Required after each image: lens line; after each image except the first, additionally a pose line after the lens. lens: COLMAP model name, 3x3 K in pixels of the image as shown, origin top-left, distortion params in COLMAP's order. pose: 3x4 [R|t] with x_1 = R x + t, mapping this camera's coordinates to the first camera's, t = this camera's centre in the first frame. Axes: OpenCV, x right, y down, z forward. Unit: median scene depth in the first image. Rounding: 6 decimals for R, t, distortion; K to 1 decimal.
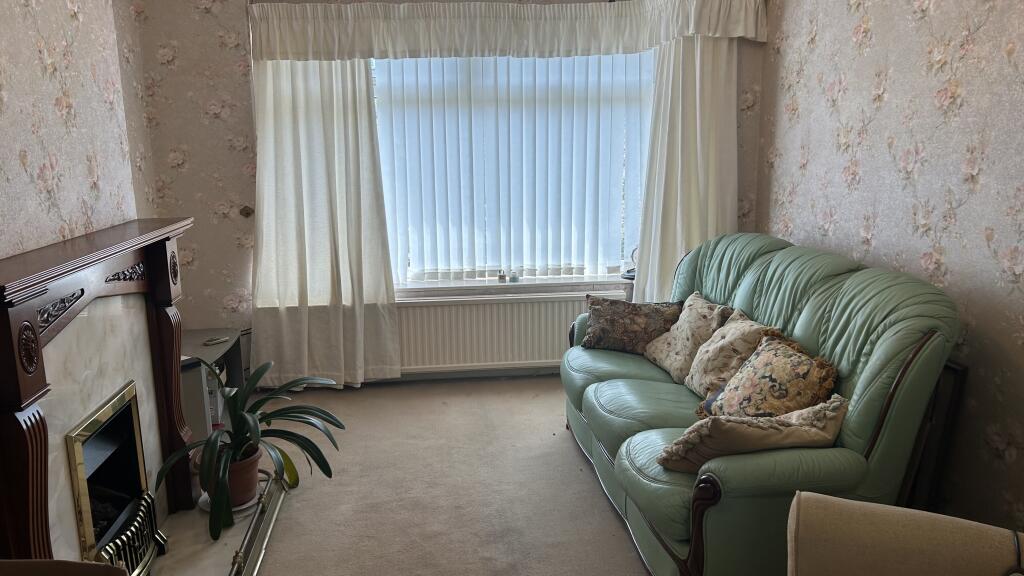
lens RADIAL K [[768.0, 0, 514.3], [0, 768.0, 285.7], [0, 0, 1]] dist [0.079241, -0.089473]
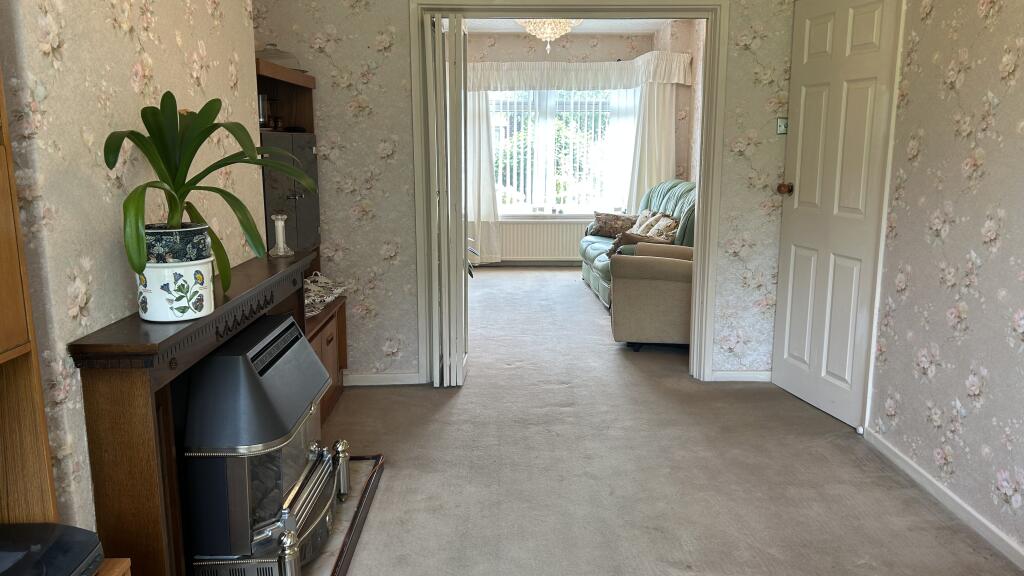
lens RADIAL K [[768.0, 0, 511.6], [0, 768.0, 286.2], [0, 0, 1]] dist [0.079241, -0.089473]
pose [[0.994764, 0.033426, -0.096581, 0.071147], [-0.034852, 0.999306, -0.013116, 0.212109], [0.096075, 0.016413, 0.995239, -0.886654]]
